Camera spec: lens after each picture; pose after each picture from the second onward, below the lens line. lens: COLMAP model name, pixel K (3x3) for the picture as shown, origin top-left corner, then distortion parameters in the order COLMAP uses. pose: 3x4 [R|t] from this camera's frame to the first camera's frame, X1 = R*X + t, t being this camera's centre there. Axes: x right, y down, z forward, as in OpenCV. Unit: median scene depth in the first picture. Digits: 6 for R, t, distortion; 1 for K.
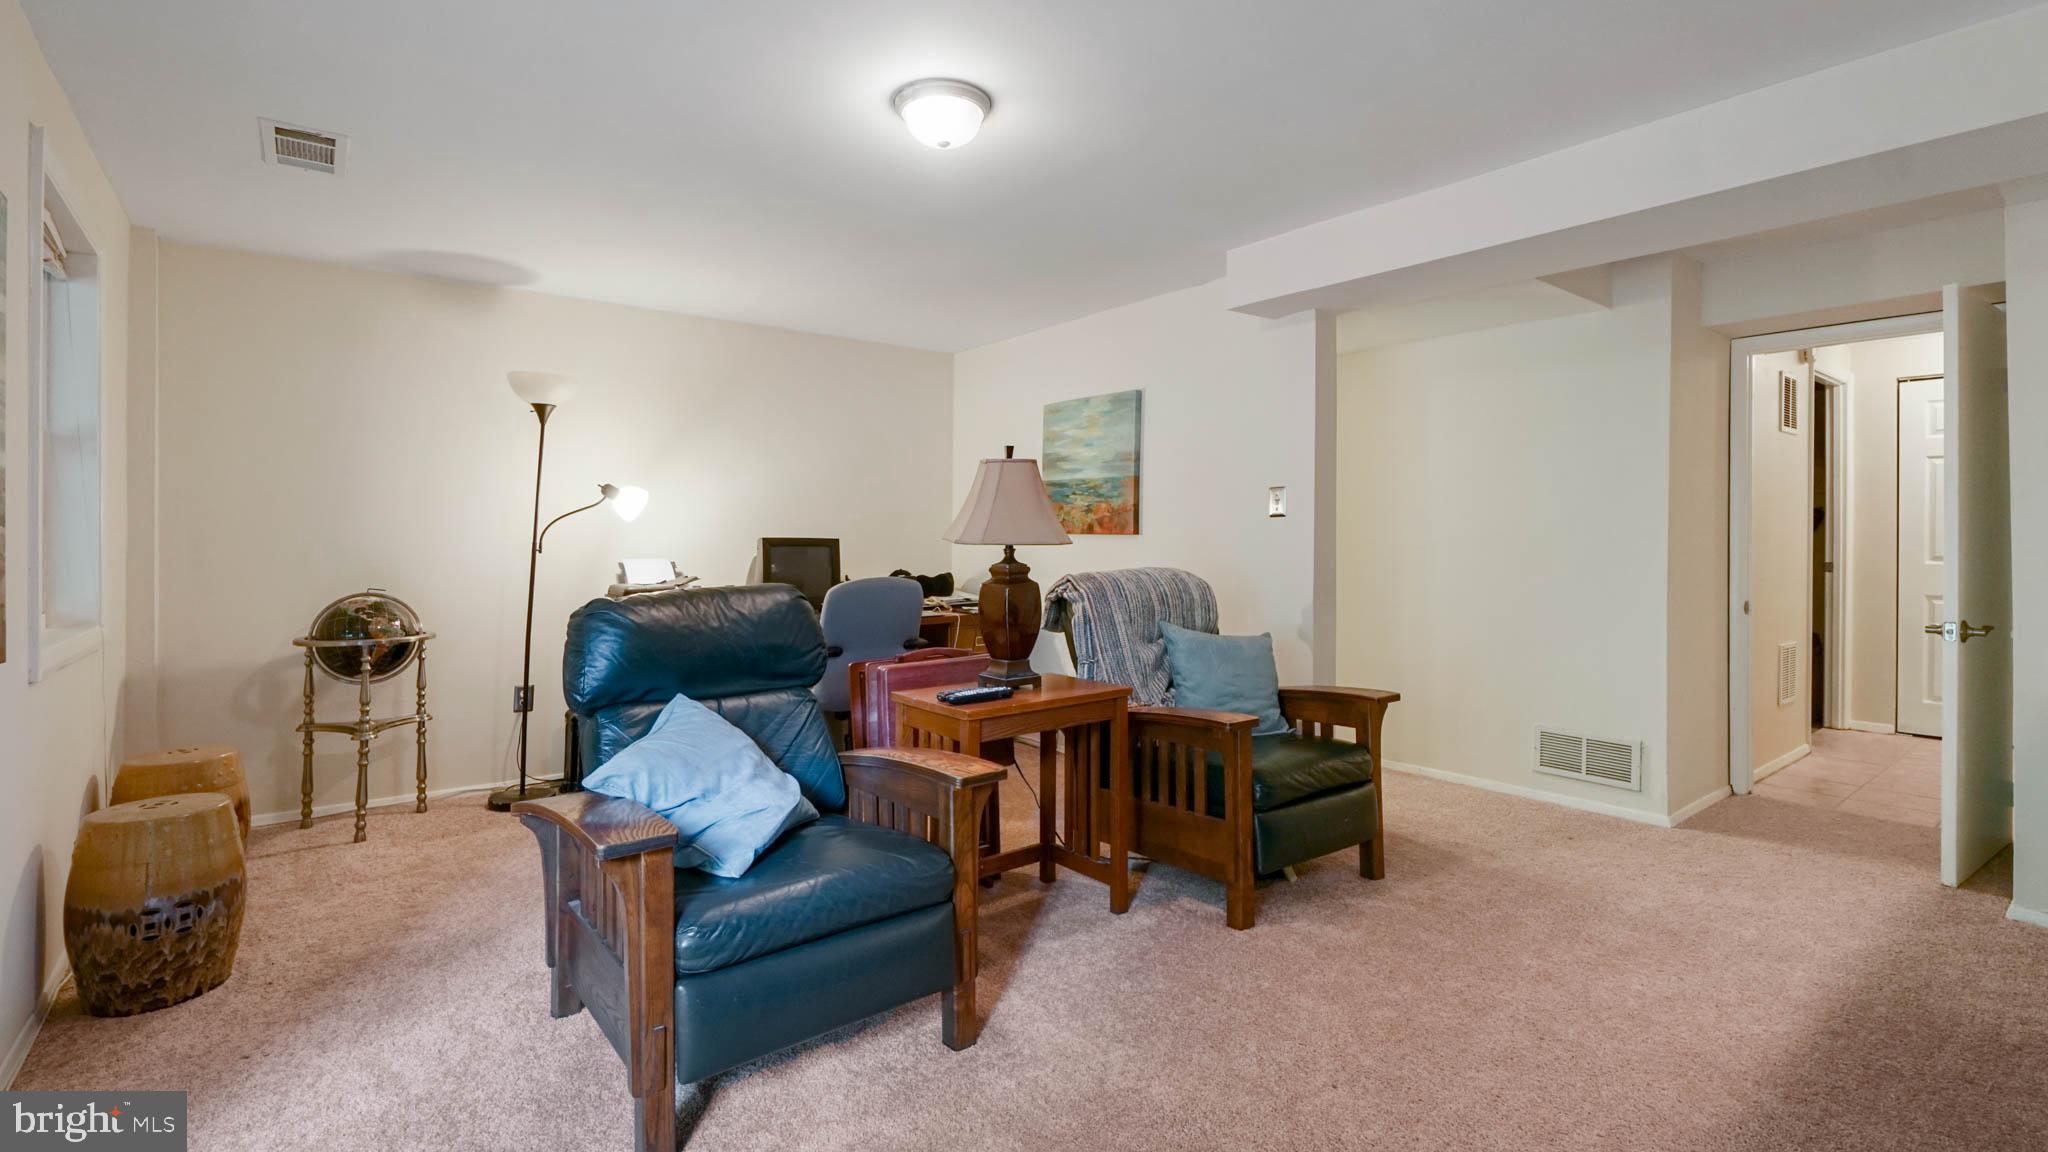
lens RADIAL K [[928.3, 0, 1022.7], [0, 928.3, 567.3], [0, 0, 1]] dist [-0.004837, -0.000726]
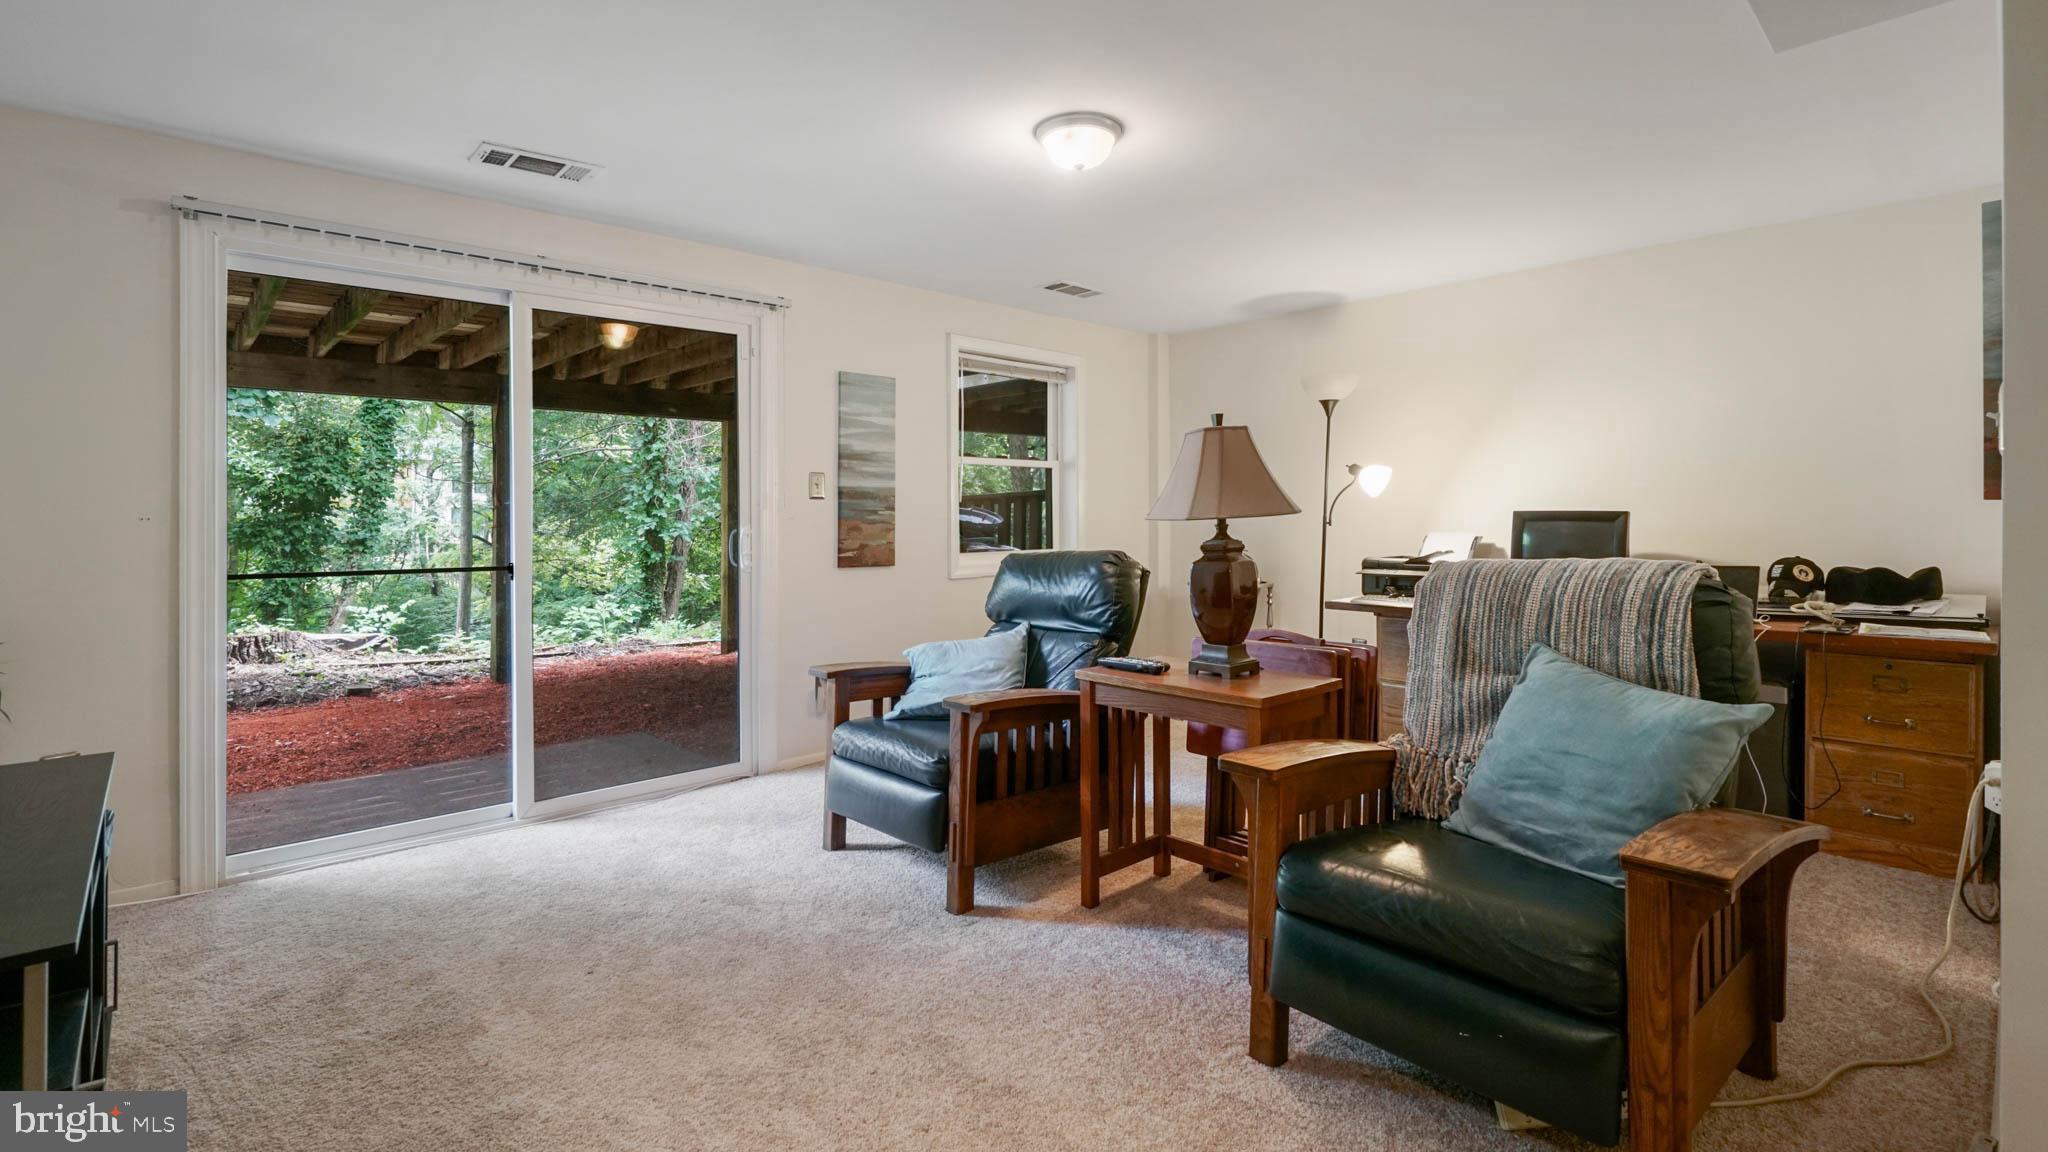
lens RADIAL K [[972.4, 0, 1018.2], [0, 972.4, 523.2], [0, 0, 1]] dist [-0.001798, -0.000217]
pose [[0.055045, 0.003509, -0.998478, 0.943452], [-0.023984, 0.999710, 0.002191, -0.017964], [0.998196, 0.023827, 0.055113, 0.741381]]
